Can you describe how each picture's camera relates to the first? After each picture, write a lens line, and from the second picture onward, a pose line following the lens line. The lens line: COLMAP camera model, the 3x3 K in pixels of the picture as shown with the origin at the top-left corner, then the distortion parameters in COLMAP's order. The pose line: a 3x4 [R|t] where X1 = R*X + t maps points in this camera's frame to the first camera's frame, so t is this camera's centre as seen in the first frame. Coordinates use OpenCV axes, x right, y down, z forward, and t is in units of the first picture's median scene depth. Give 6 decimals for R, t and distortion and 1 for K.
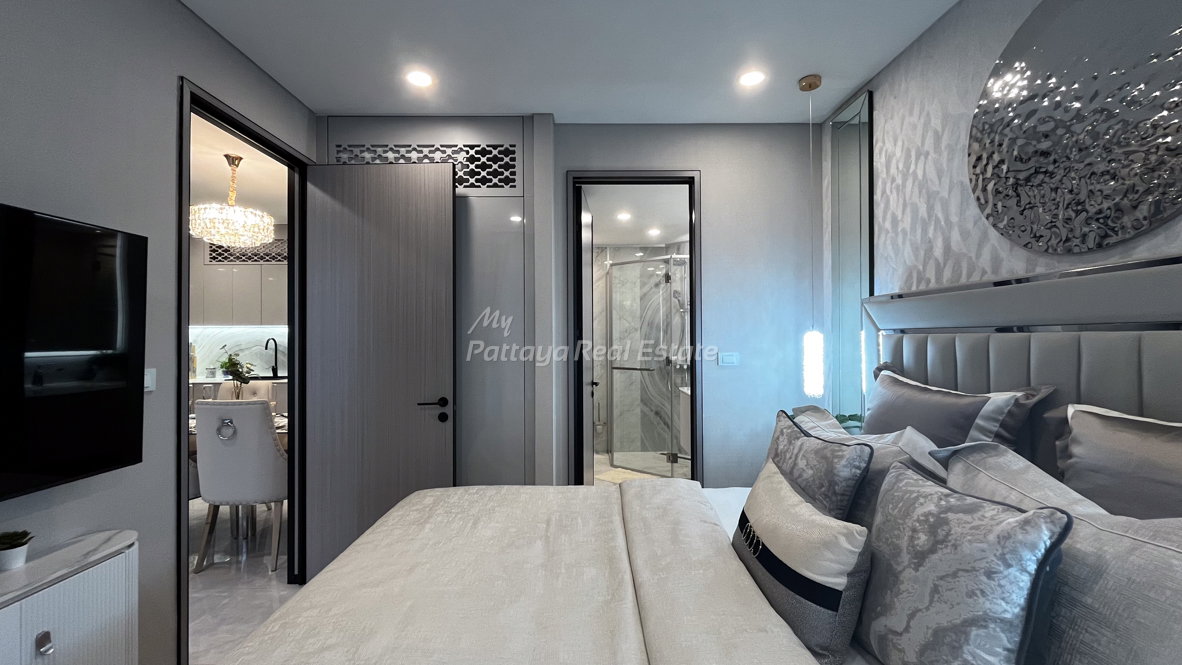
lens RADIAL K [[476.5, 0, 591.0], [0, 476.5, 332.5], [0, 0, 1]] dist [-0.002582, -0.000554]
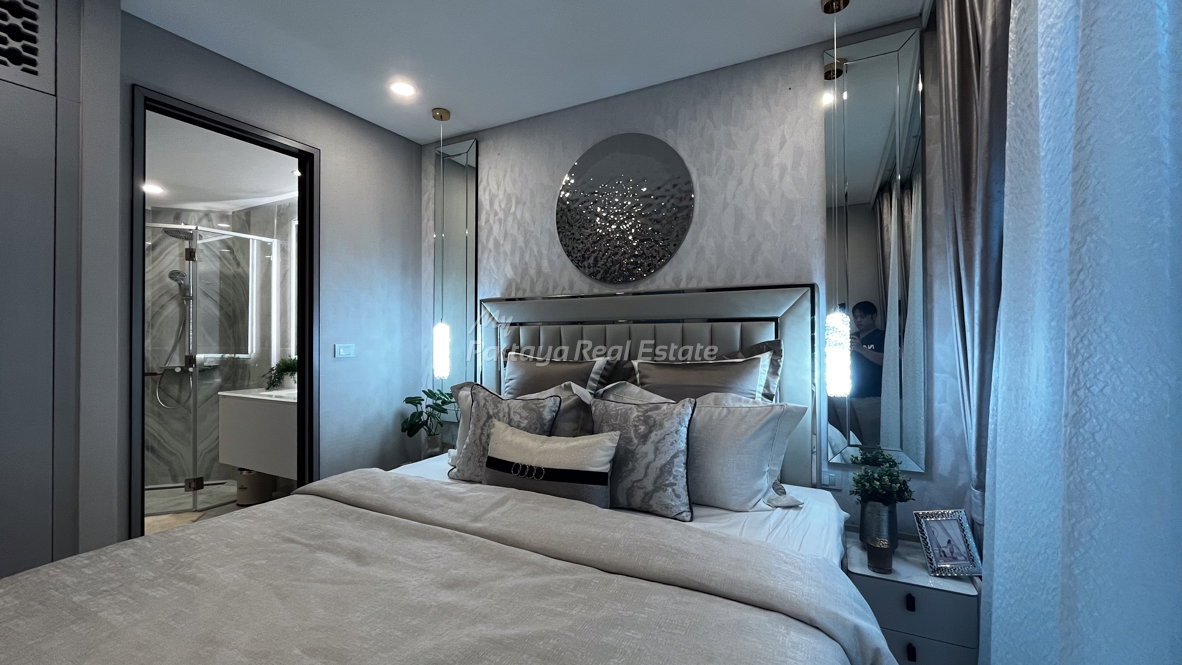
lens RADIAL K [[476.5, 0, 591.0], [0, 476.5, 332.5], [0, 0, 1]] dist [-0.002582, -0.000554]
pose [[0.479180, 0.012287, 0.877630, -0.458364], [-0.008838, 0.999919, -0.009173, 0.030929], [-0.877672, -0.003361, 0.479250, 0.116505]]
